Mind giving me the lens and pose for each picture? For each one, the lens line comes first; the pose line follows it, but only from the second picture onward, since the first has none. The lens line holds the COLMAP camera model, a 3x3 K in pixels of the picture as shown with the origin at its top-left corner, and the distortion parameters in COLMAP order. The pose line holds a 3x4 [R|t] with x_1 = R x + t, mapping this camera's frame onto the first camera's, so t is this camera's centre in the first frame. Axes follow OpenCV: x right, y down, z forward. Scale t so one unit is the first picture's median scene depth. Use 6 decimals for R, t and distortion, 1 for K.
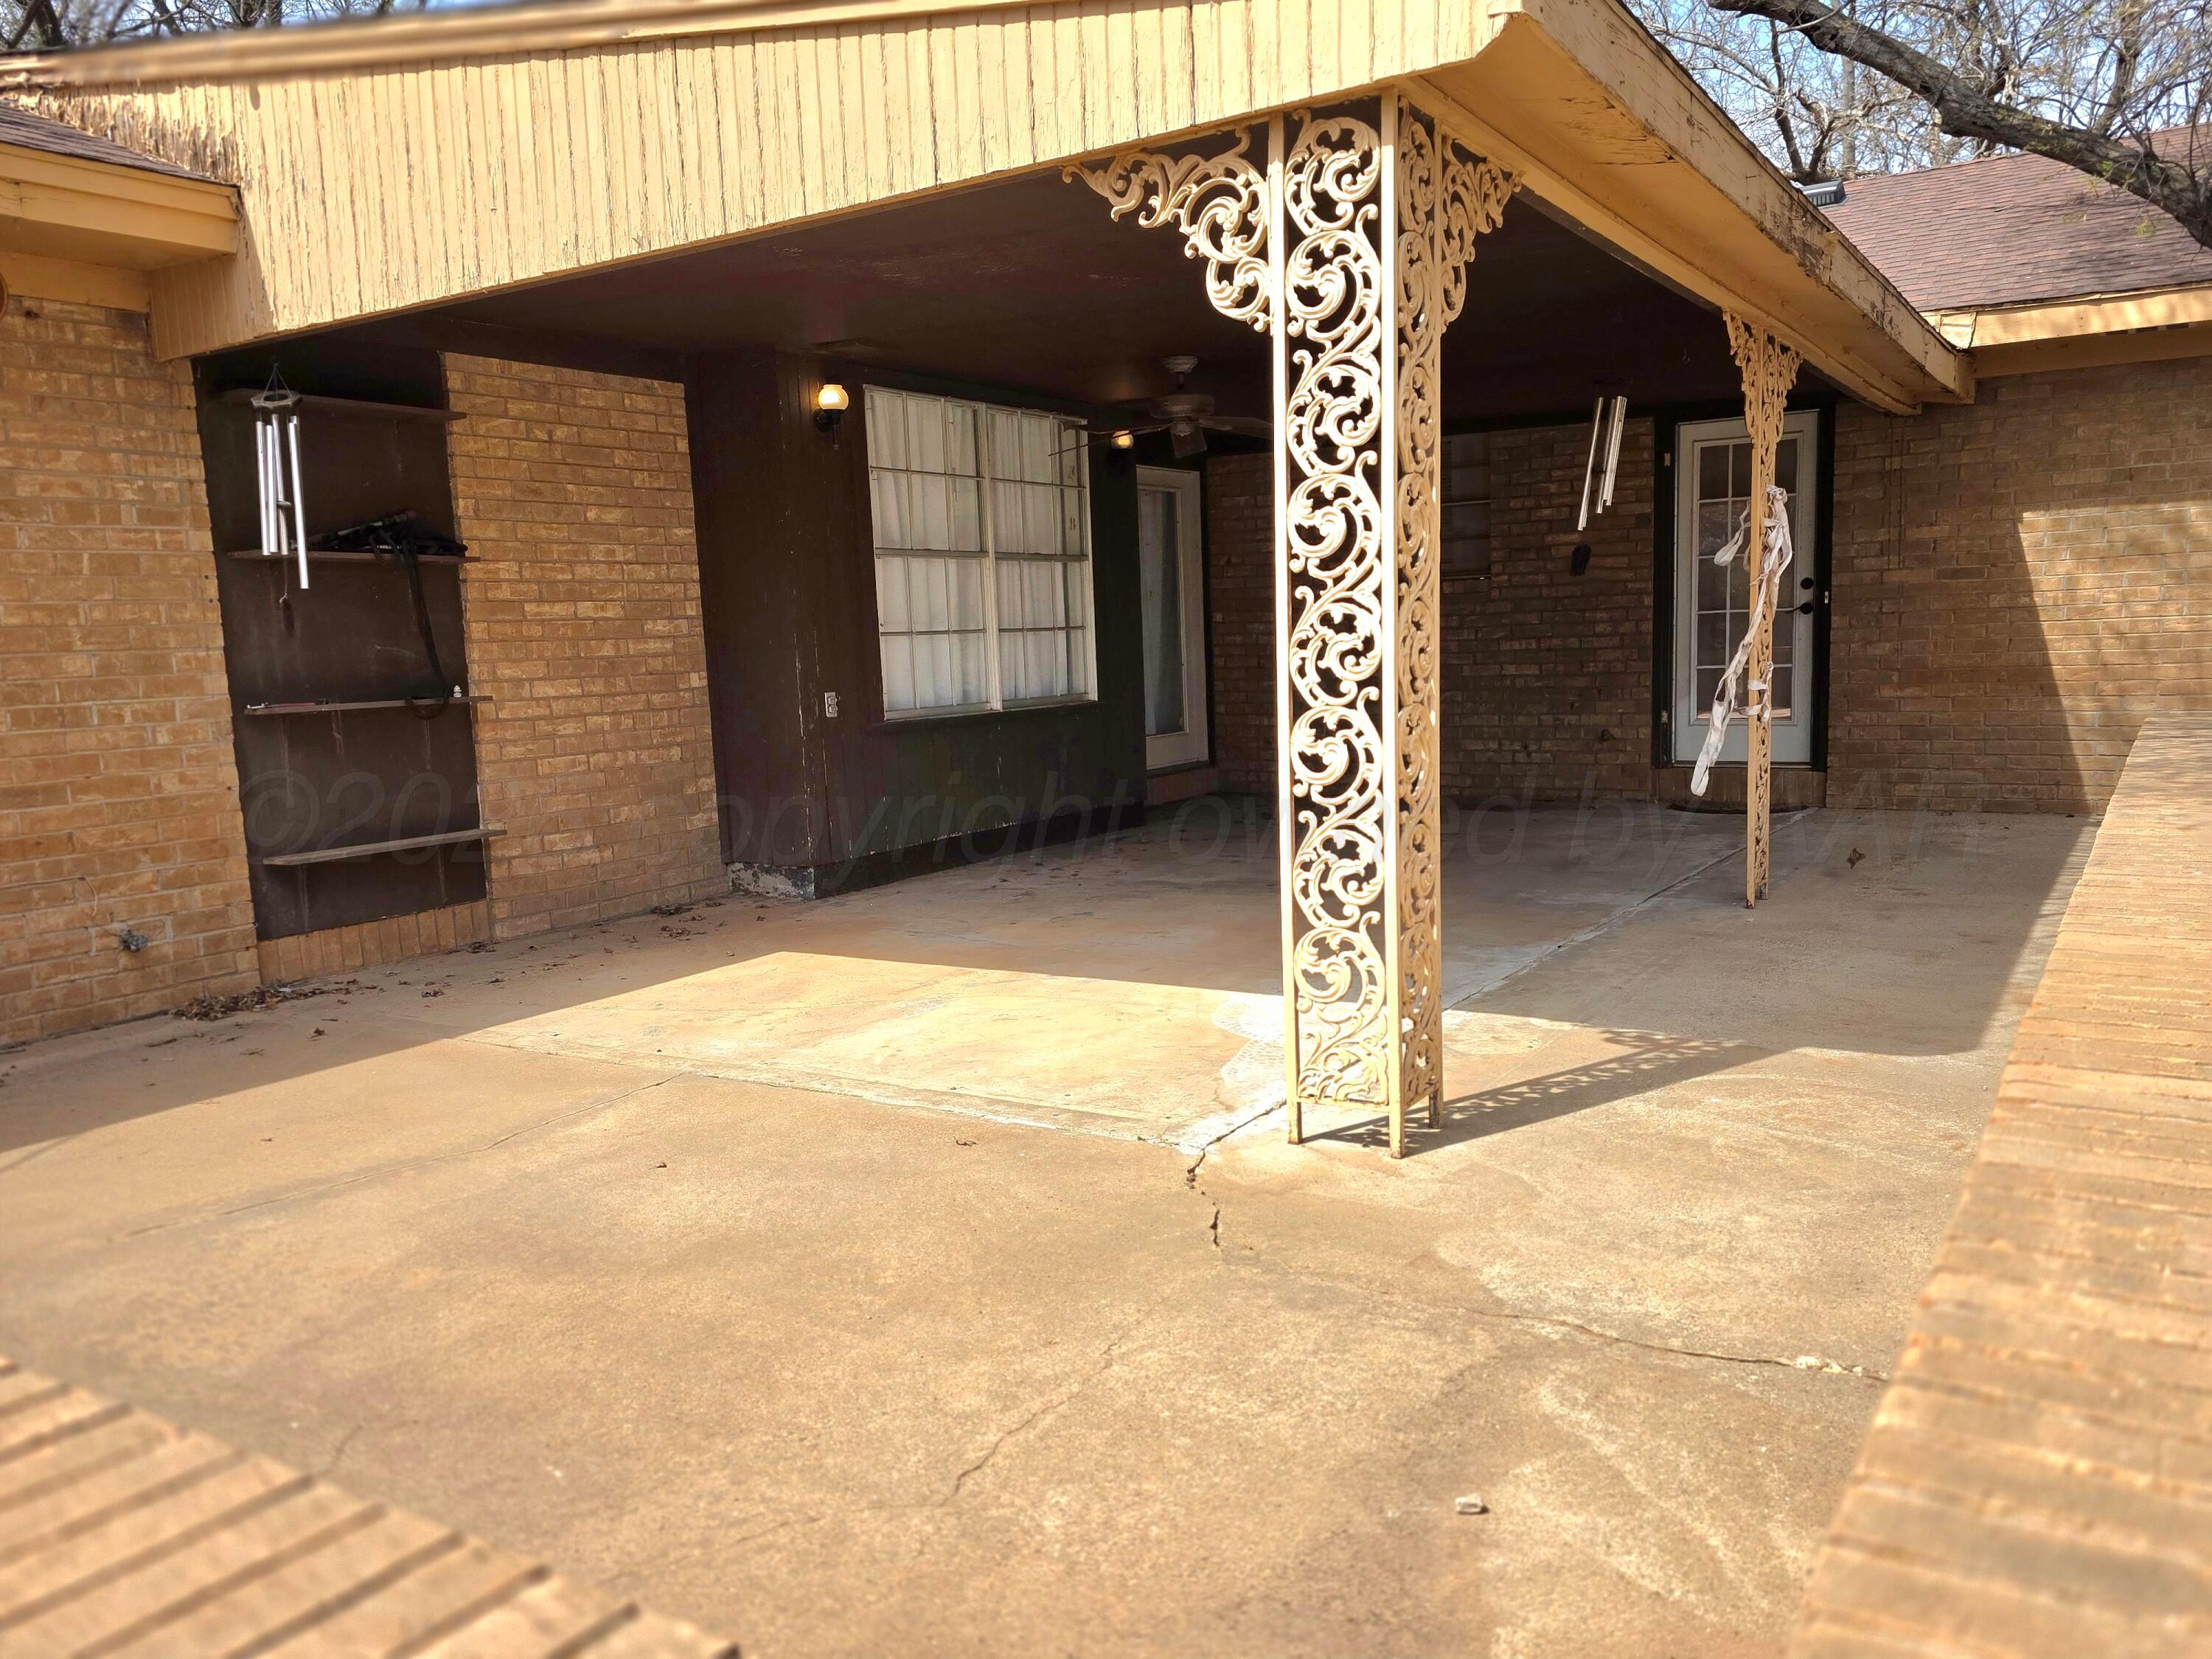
lens RADIAL K [[1669.5, 0, 1104.8], [0, 1669.5, 834.9], [0, 0, 1]] dist [-0.006435, -0.003521]
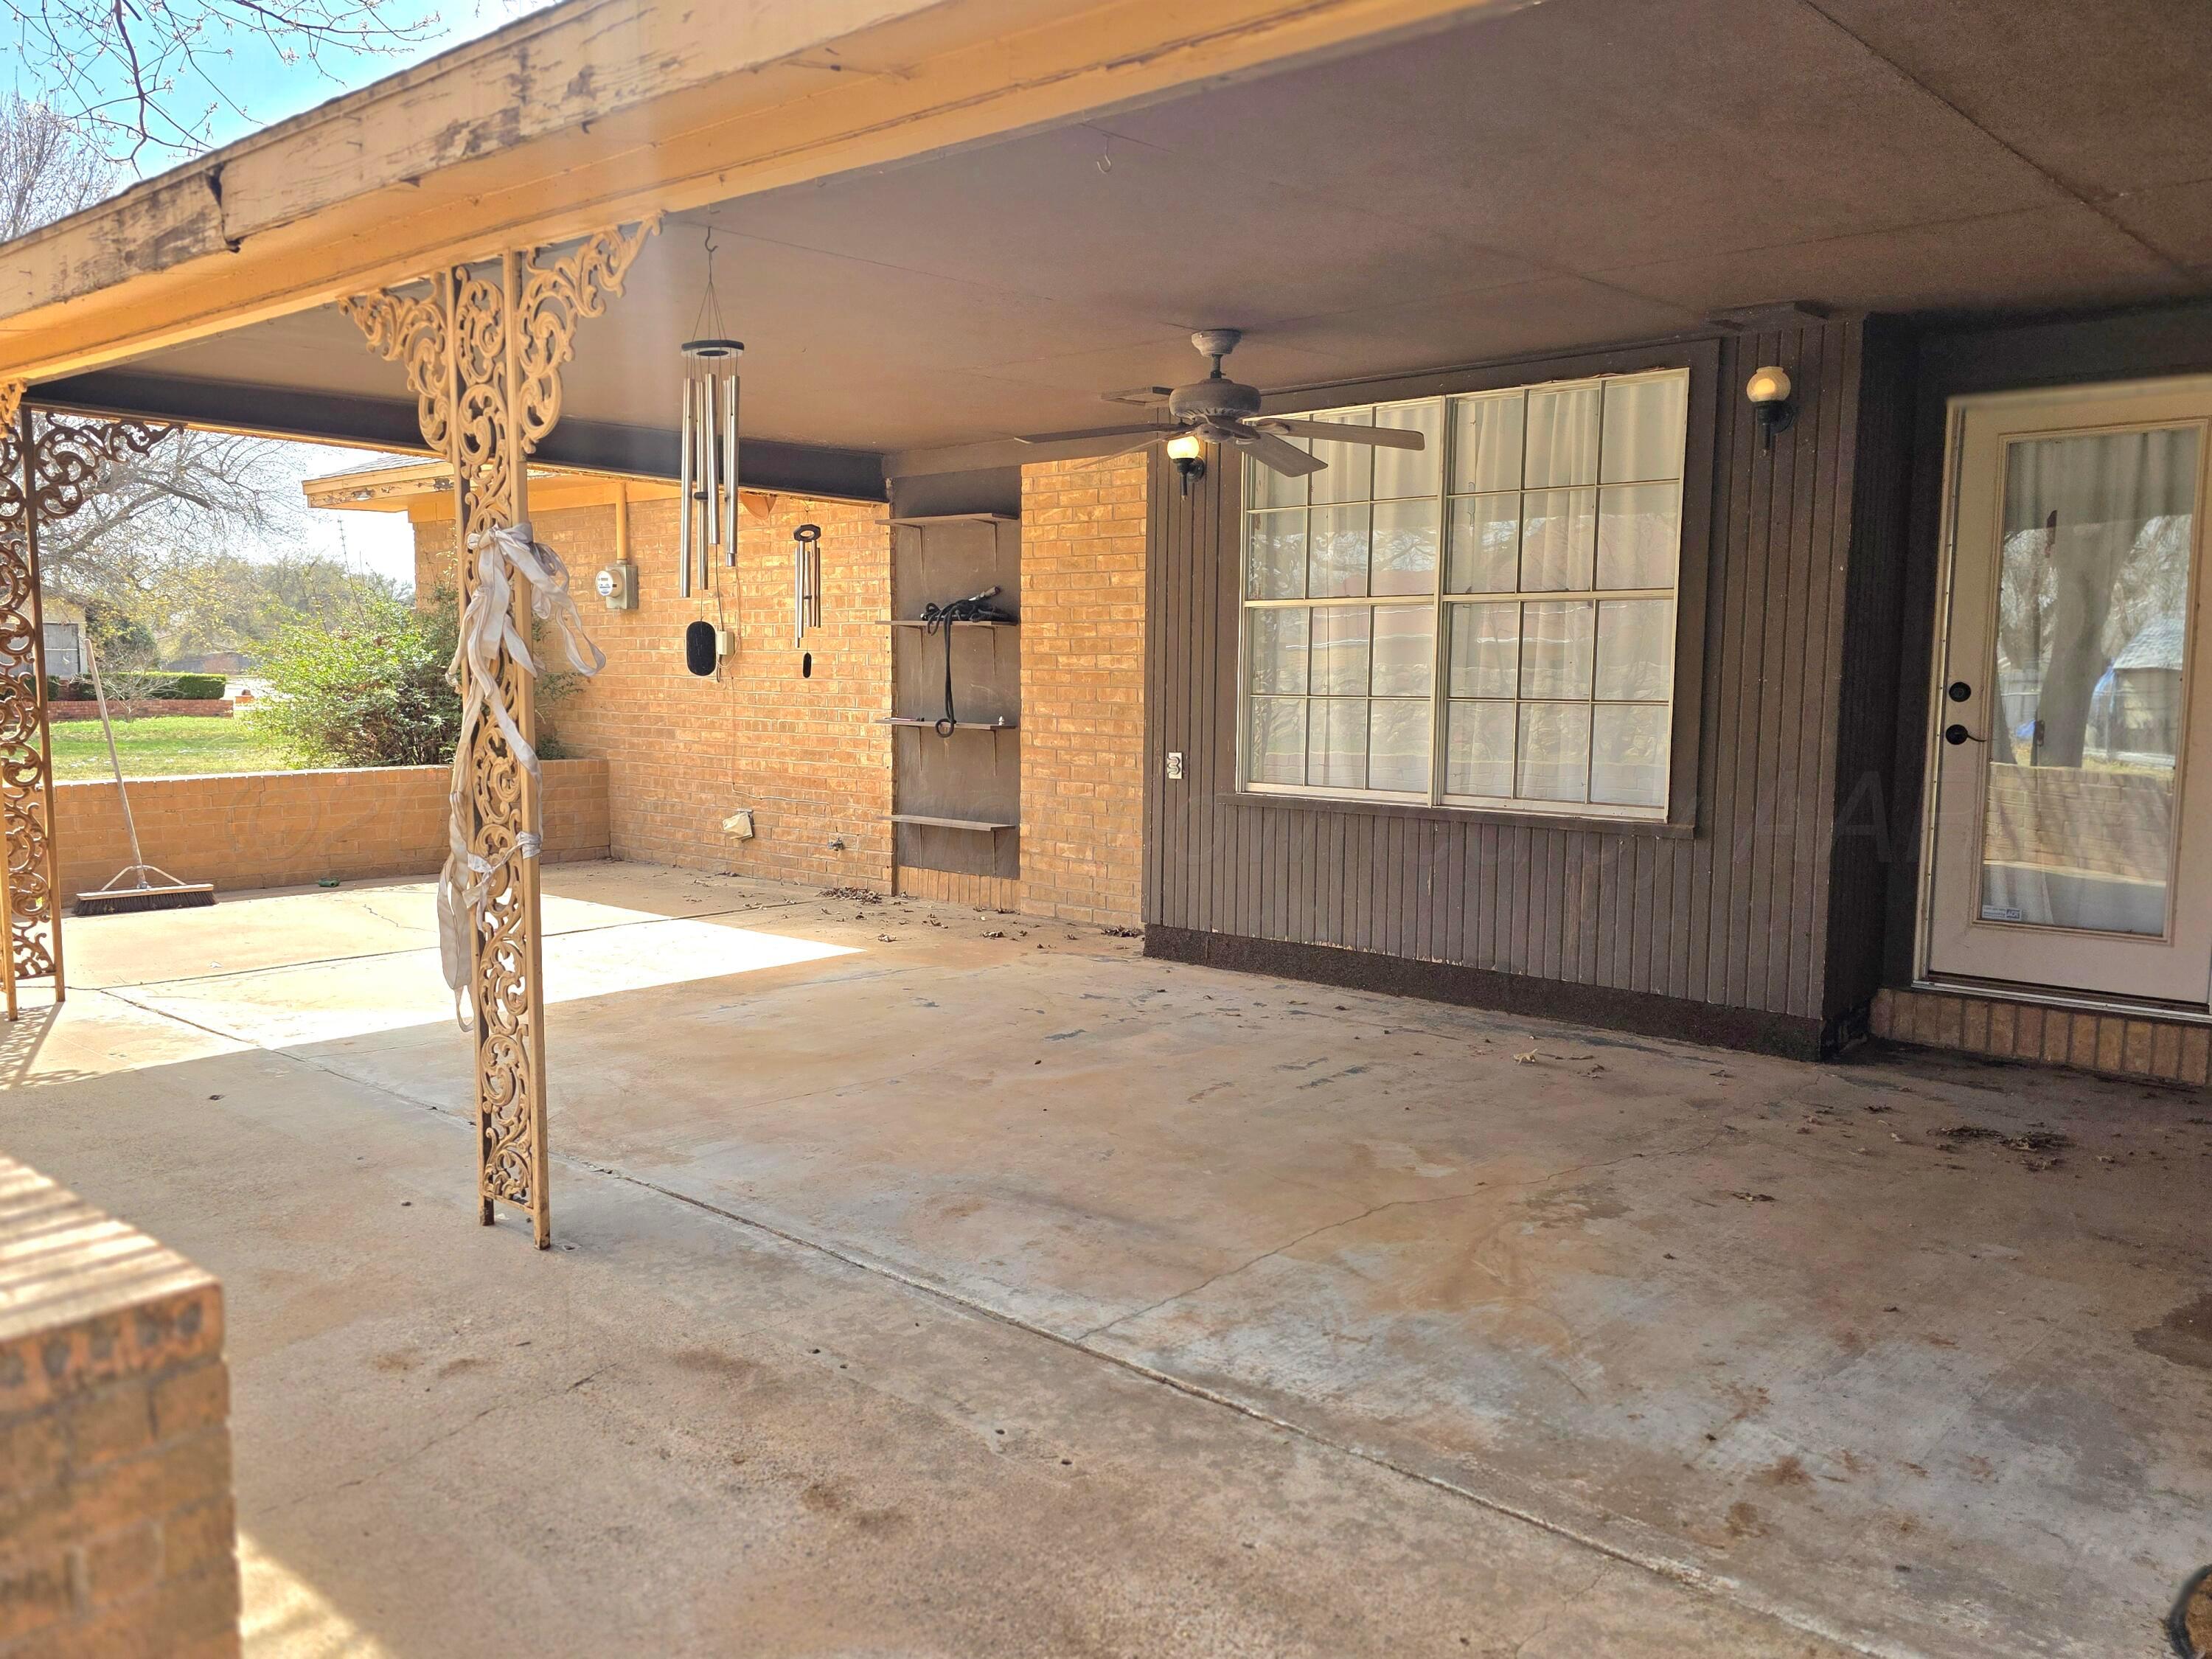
lens RADIAL K [[1669.5, 0, 1103.7], [0, 1669.5, 824.1], [0, 0, 1]] dist [-0.006435, -0.003521]
pose [[-0.141938, 0.162462, -0.976453, 0.895530], [-0.098224, 0.979260, 0.177207, -0.243448], [0.984990, 0.121063, -0.123036, 1.219309]]
